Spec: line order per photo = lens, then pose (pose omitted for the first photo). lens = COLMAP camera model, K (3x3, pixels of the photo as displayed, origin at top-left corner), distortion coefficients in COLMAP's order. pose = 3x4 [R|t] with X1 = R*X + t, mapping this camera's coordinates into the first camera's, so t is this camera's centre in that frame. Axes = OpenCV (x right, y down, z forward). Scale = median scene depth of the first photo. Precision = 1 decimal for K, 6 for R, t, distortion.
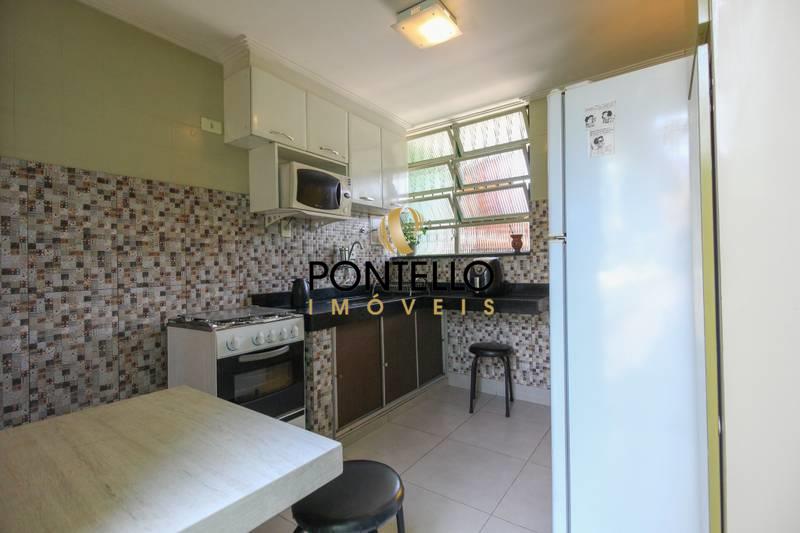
lens RADIAL K [[369.9, 0, 406.9], [0, 369.9, 262.7], [0, 0, 1]] dist [0.026514, -0.018214]
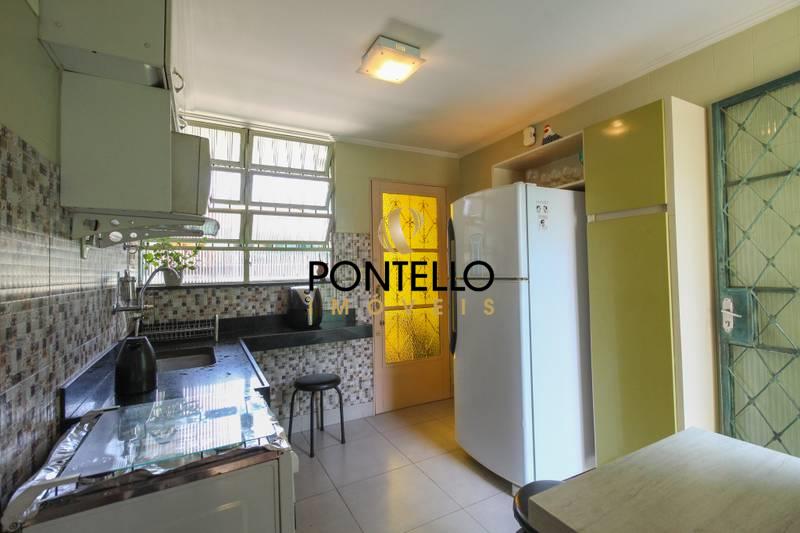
lens RADIAL K [[369.9, 0, 406.9], [0, 369.9, 262.7], [0, 0, 1]] dist [0.026514, -0.018214]
pose [[0.432001, 0.031161, 0.901335, -0.512732], [0.009008, 0.999204, -0.038862, -0.033877], [-0.901828, 0.024908, 0.431376, 0.339824]]
